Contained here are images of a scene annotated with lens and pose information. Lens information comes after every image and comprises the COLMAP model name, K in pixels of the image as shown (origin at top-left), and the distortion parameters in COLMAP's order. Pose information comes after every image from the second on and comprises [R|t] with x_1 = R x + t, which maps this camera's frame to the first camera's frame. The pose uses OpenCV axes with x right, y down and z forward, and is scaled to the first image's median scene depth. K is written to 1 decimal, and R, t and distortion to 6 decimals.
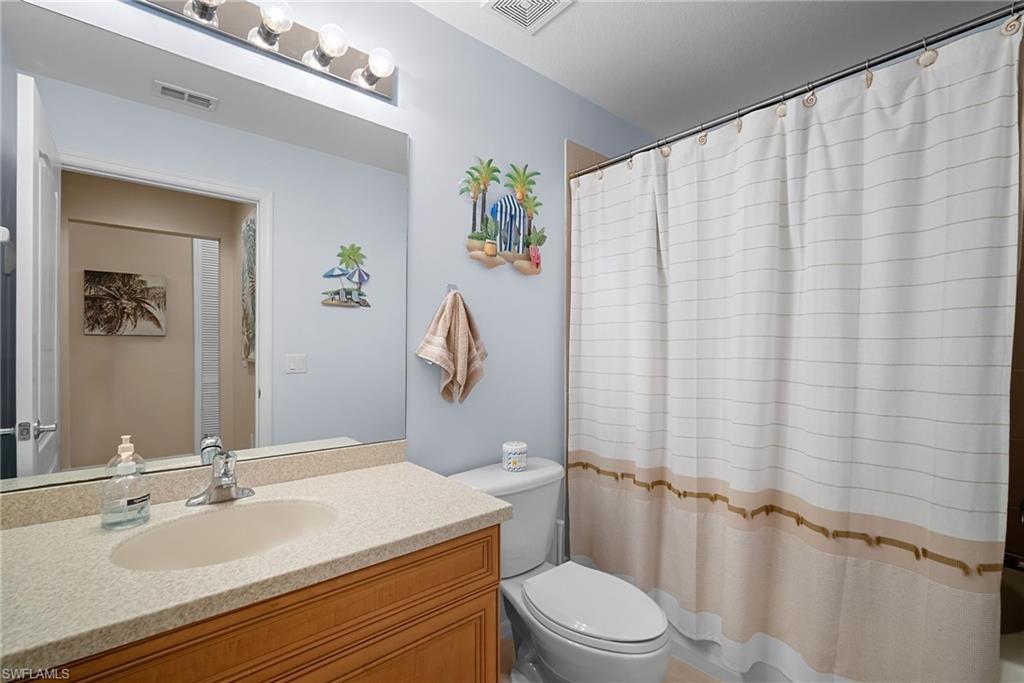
lens RADIAL K [[450.2, 0, 515.6], [0, 450.2, 348.0], [0, 0, 1]] dist [-0.011311, 0.003558]
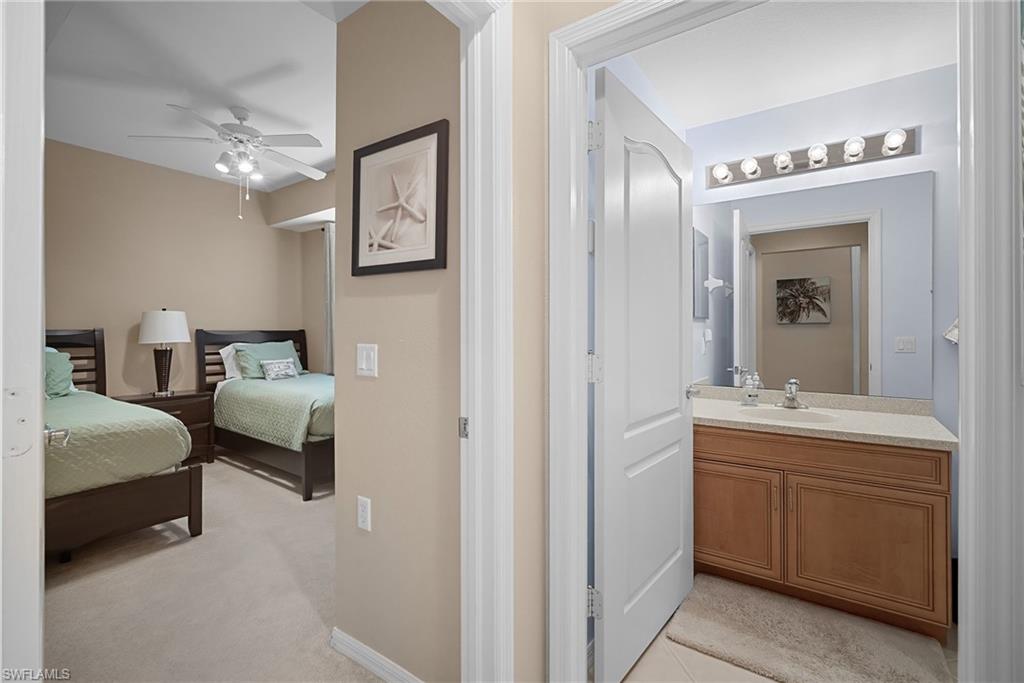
lens RADIAL K [[495.7, 0, 508.6], [0, 495.7, 341.8], [0, 0, 1]] dist [0.027671, 0.000470]
pose [[0.250248, 0.013834, -0.968083, 0.395493], [0.002811, 0.999883, 0.015015, 0.002499], [0.968178, -0.006479, 0.250180, -0.259643]]
